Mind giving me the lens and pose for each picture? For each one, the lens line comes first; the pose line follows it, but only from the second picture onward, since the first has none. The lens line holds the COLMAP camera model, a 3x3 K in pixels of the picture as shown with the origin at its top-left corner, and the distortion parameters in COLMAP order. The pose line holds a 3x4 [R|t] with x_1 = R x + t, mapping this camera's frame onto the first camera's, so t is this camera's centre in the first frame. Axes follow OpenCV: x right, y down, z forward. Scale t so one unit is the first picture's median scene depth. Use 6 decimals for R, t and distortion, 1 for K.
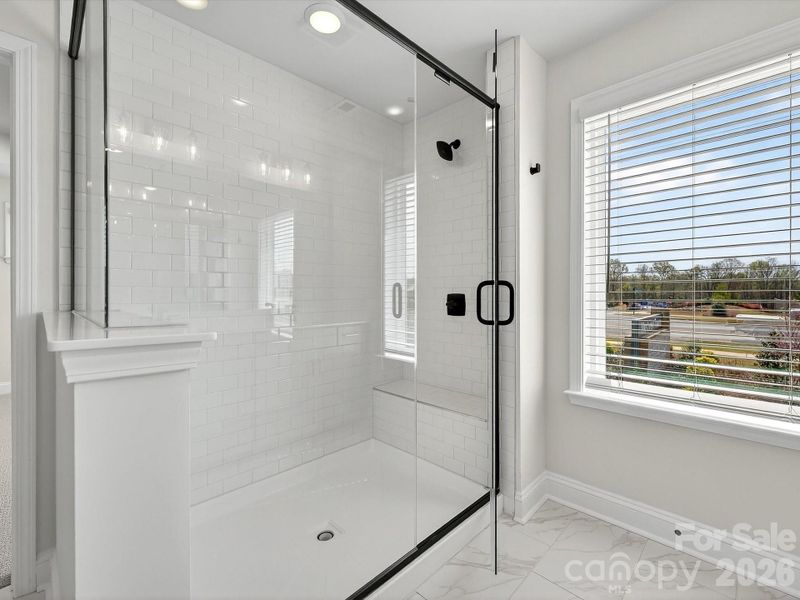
lens RADIAL K [[360.4, 0, 406.1], [0, 360.4, 296.3], [0, 0, 1]] dist [0.001388, 0.000073]
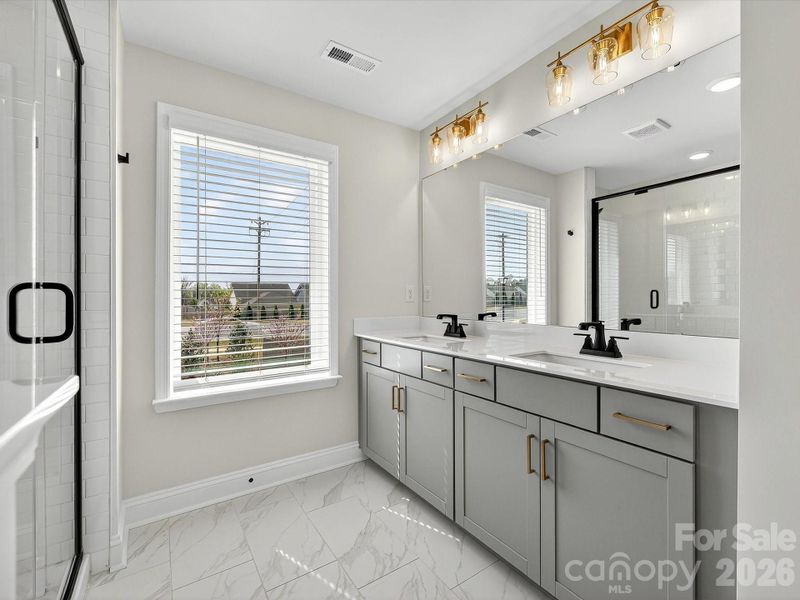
lens RADIAL K [[360.4, 0, 406.1], [0, 360.4, 296.3], [0, 0, 1]] dist [0.001388, 0.000073]
pose [[0.189535, -0.000208, 0.981874, -0.374558], [0.004788, 0.999988, -0.000712, -0.013142], [-0.981862, 0.004836, 0.189534, 0.161651]]
